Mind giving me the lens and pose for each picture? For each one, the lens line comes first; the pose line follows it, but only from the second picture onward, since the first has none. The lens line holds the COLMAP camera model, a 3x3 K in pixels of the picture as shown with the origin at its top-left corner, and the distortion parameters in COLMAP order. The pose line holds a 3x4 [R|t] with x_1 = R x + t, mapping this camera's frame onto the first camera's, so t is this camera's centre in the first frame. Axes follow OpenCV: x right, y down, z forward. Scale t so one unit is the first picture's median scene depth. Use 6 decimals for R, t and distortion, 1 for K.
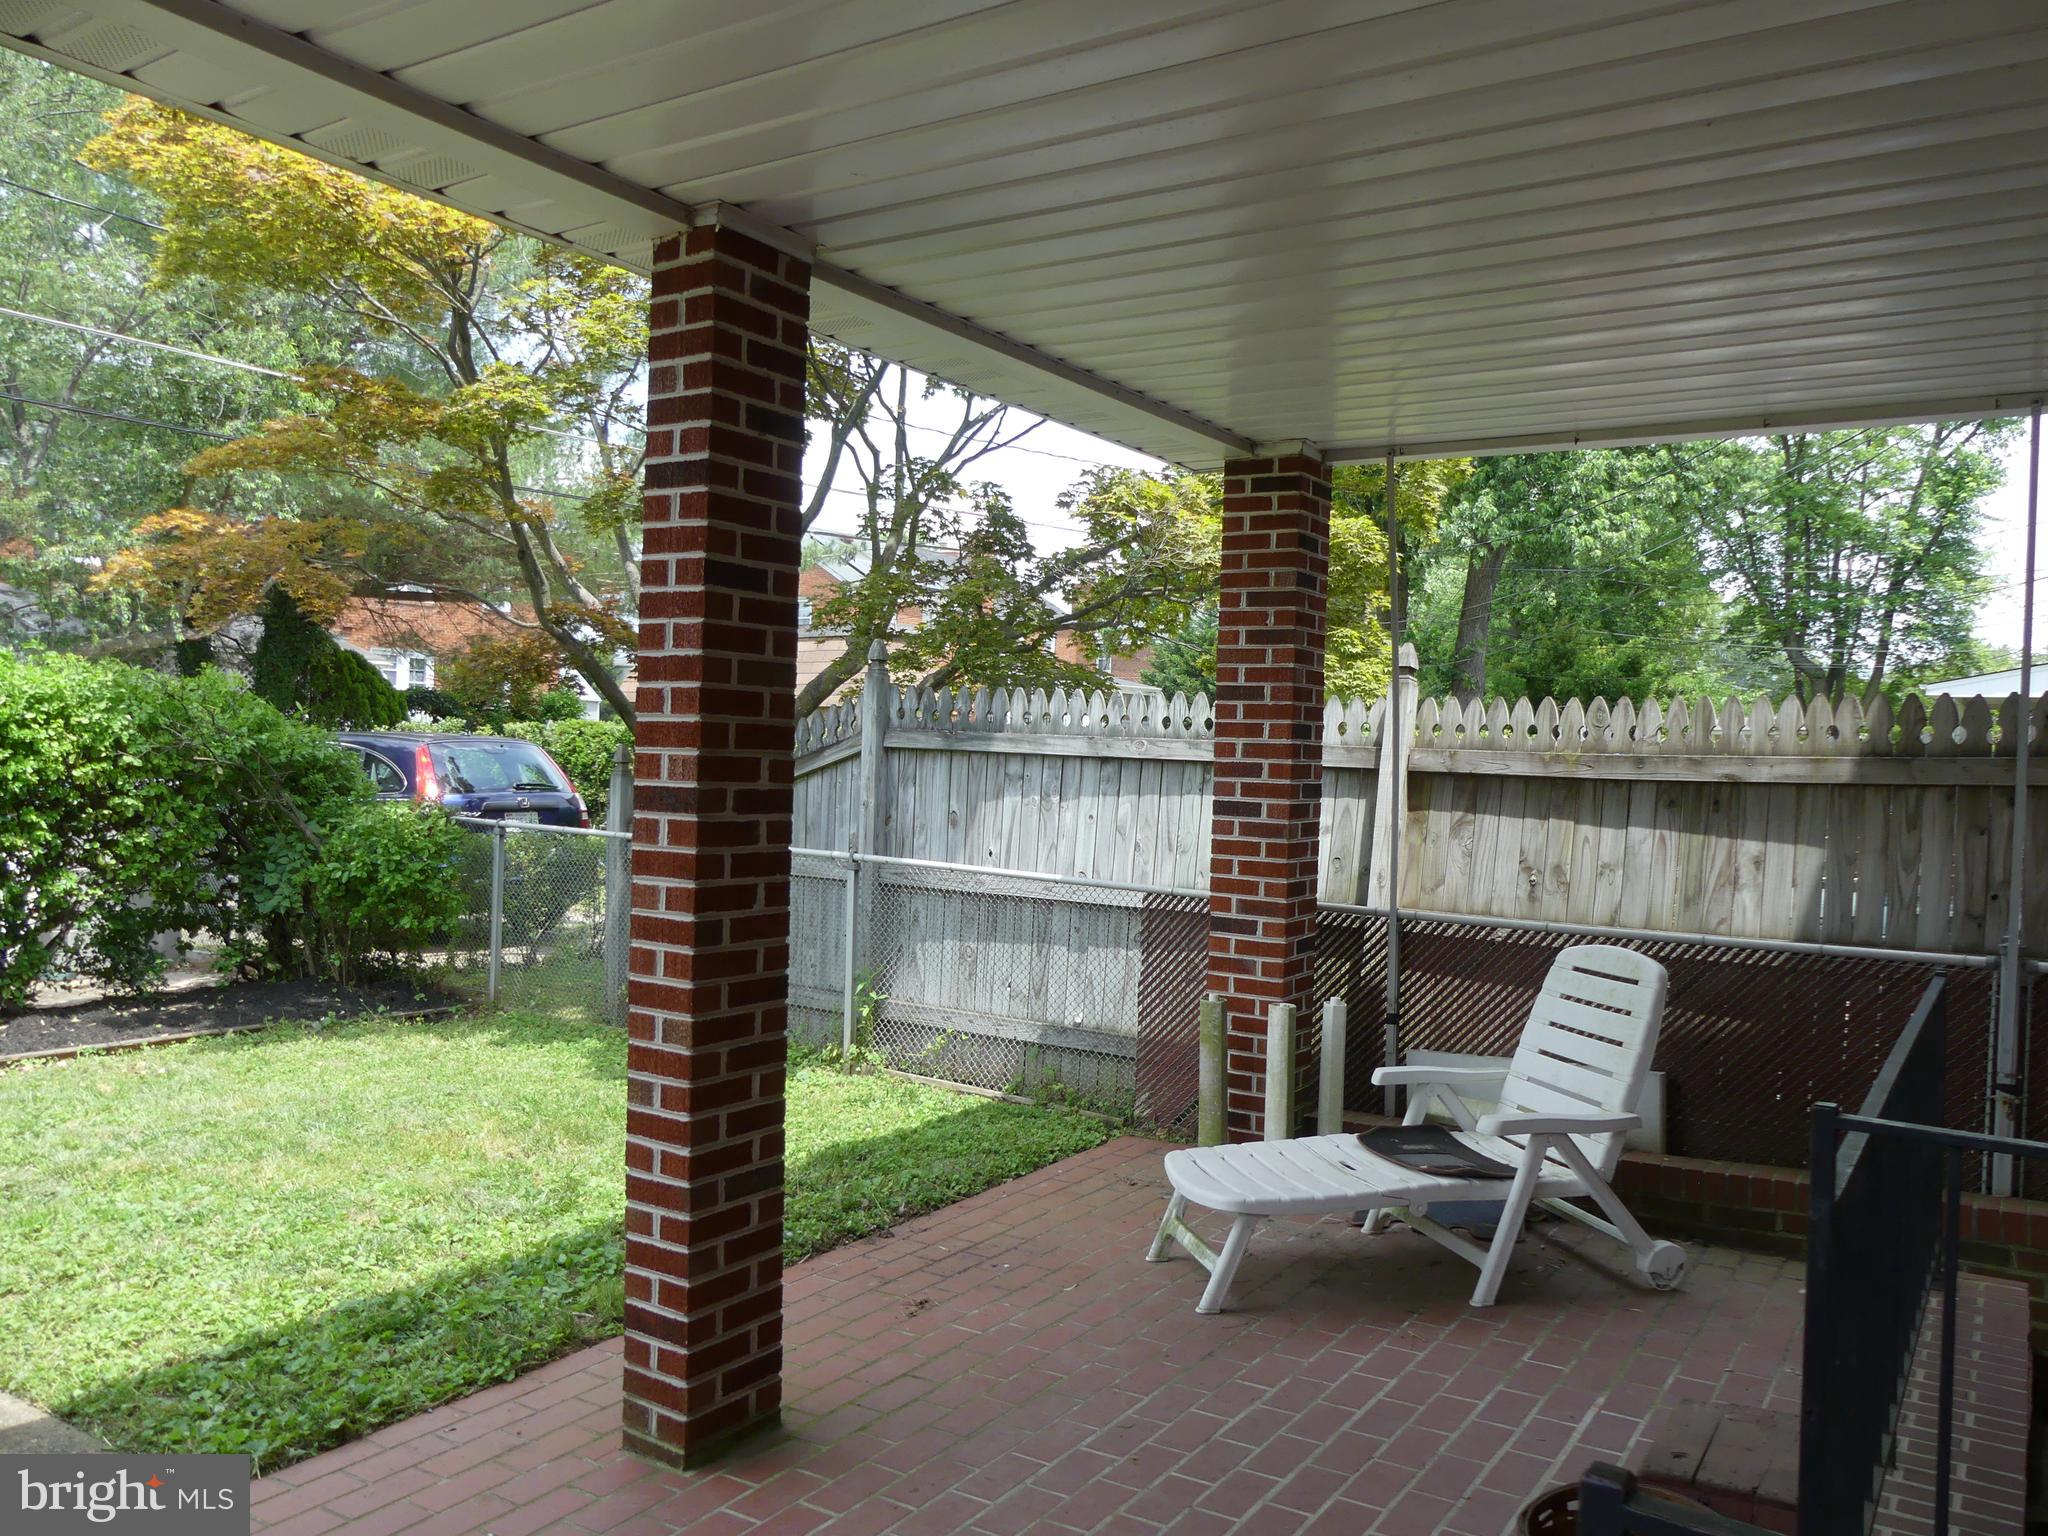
lens RADIAL K [[1541.0, 0, 1044.9], [0, 1541.0, 759.3], [0, 0, 1]] dist [-0.054092, 0.077154]
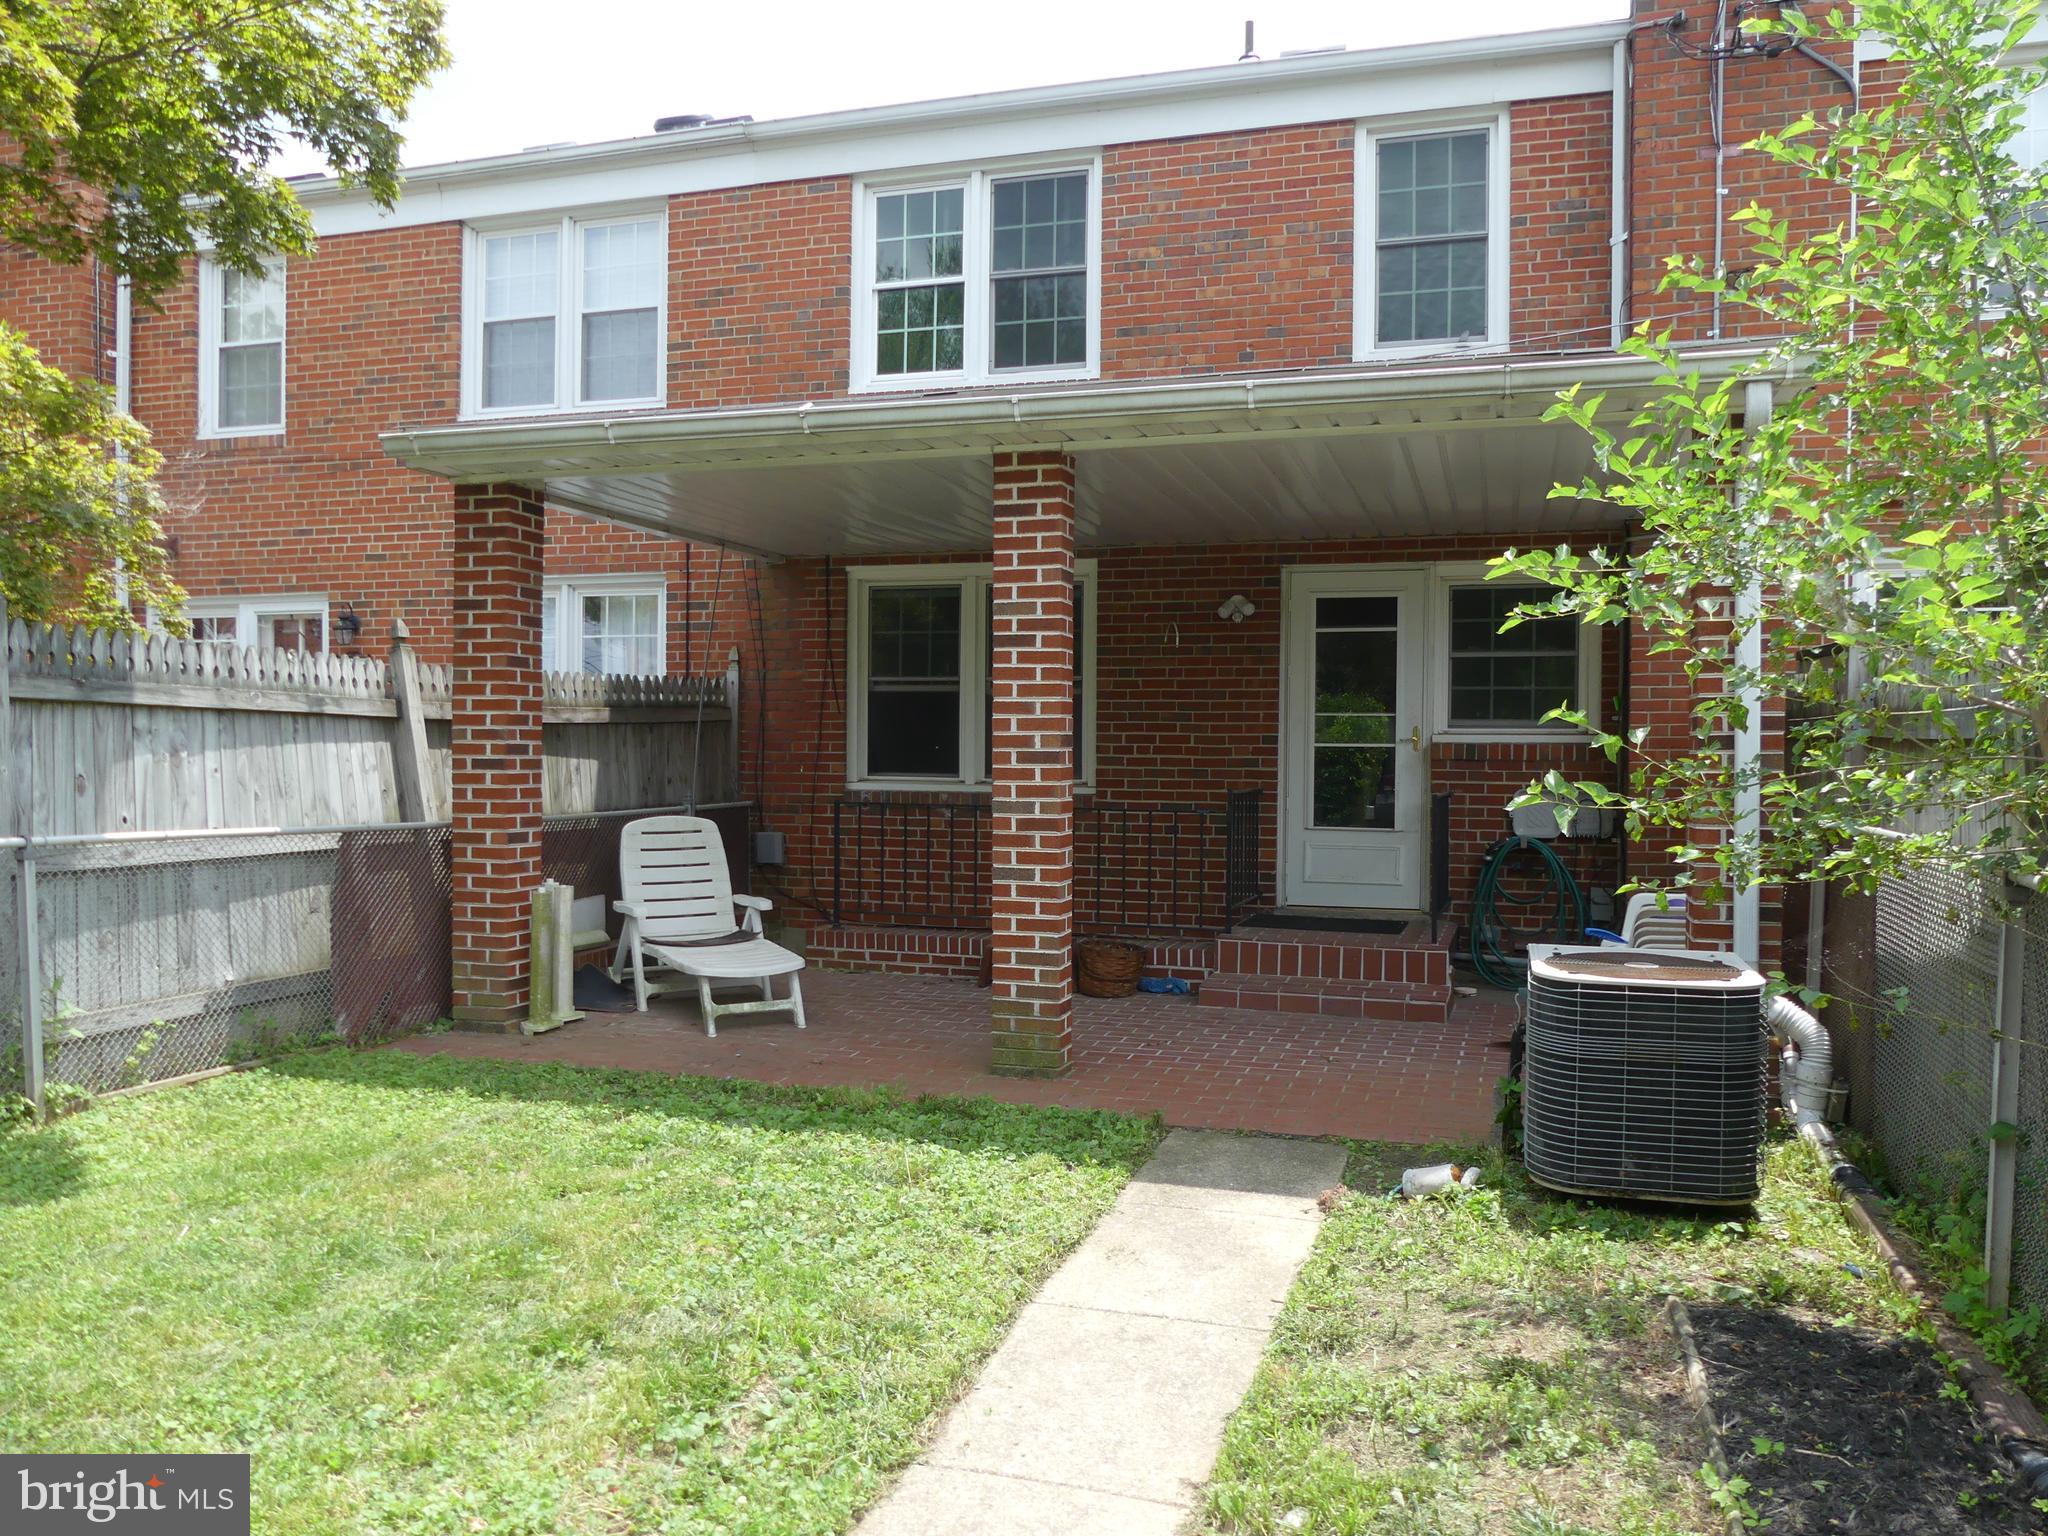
lens RADIAL K [[1541.0, 0, 1044.9], [0, 1541.0, 759.3], [0, 0, 1]] dist [-0.054092, 0.077154]
pose [[-0.272252, -0.040807, 0.961360, -1.237680], [-0.012534, 0.999166, 0.038862, -0.015924], [-0.962144, -0.001469, -0.272536, 0.903557]]
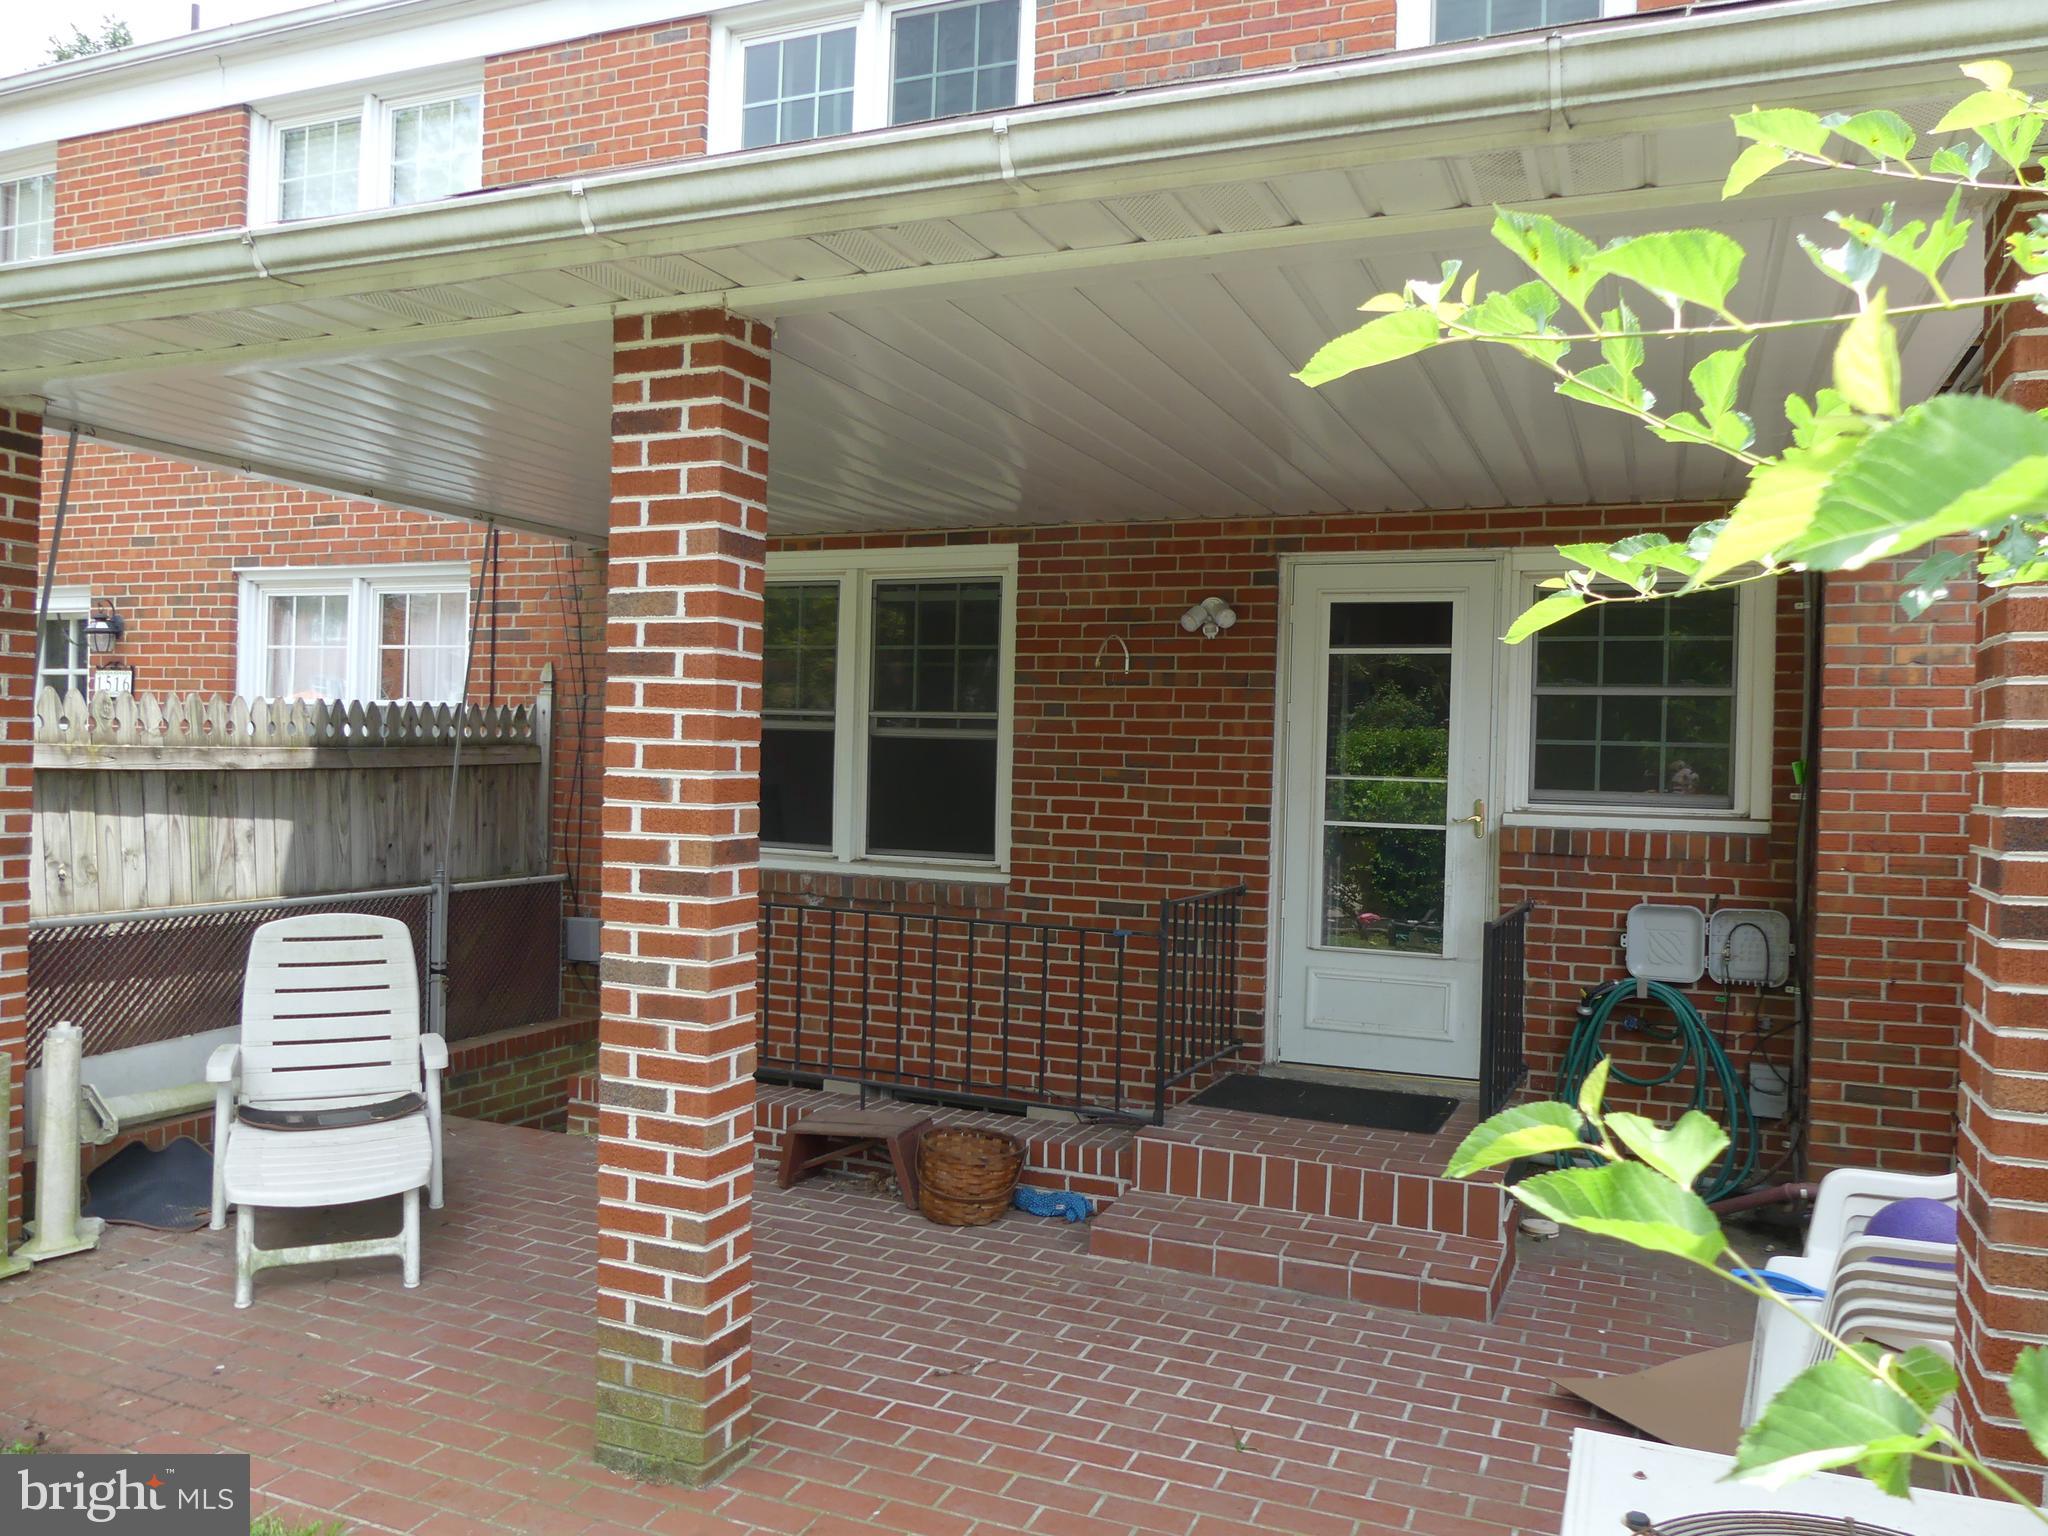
lens RADIAL K [[1541.0, 0, 1044.9], [0, 1541.0, 759.3], [0, 0, 1]] dist [-0.054092, 0.077154]
pose [[-0.180080, -0.035419, 0.983014, -0.765713], [-0.029909, 0.999087, 0.030519, -0.044398], [-0.983197, -0.023905, -0.180975, 0.567636]]
